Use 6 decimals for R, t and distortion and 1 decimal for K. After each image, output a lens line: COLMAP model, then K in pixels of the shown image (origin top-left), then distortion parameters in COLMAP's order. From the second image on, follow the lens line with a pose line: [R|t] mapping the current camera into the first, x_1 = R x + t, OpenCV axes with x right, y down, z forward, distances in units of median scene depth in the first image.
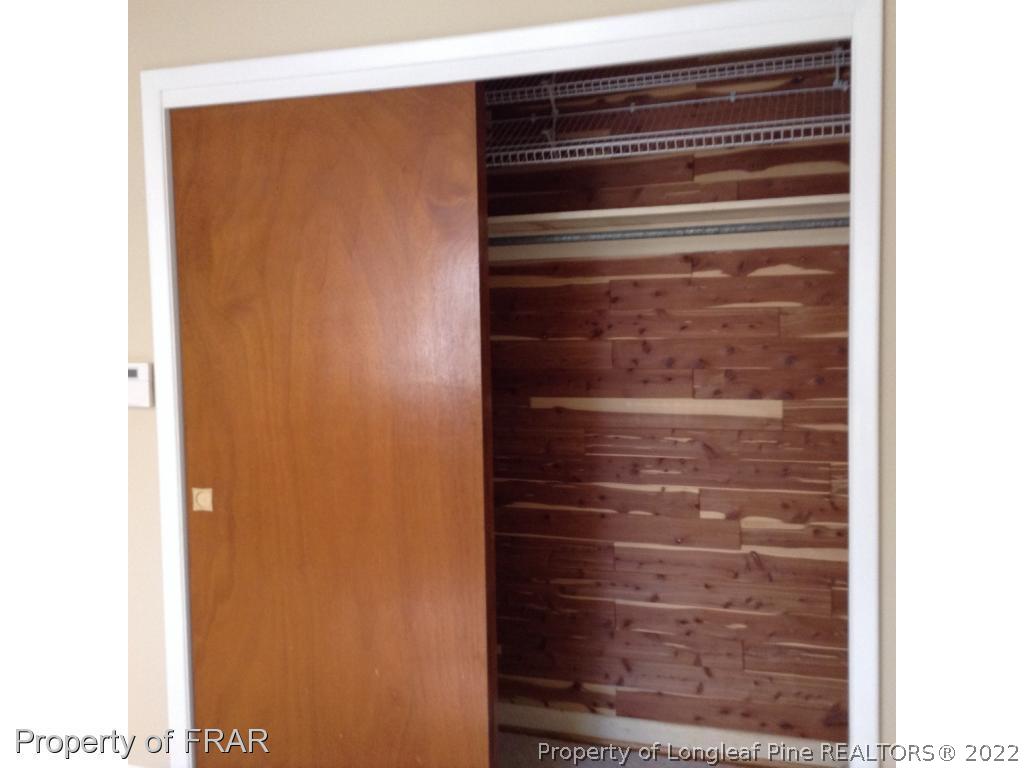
lens RADIAL K [[937.0, 0, 512.0], [0, 937.0, 384.0], [0, 0, 1]] dist [0.081804, -0.002449]
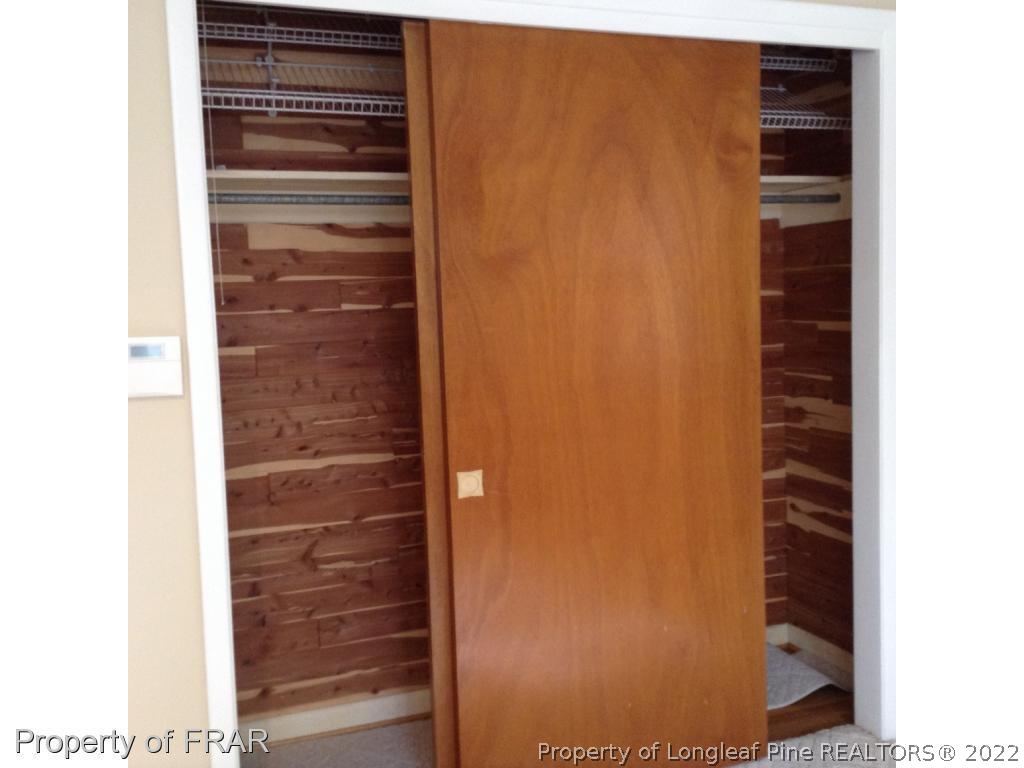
lens RADIAL K [[971.8, 0, 512.0], [0, 971.8, 384.0], [0, 0, 1]] dist [0.069624, -0.010350]
pose [[0.761353, -0.069348, 0.644618, -0.874744], [0.058758, 0.997552, 0.037918, -0.000096], [-0.645669, 0.009007, 0.763564, 0.304493]]
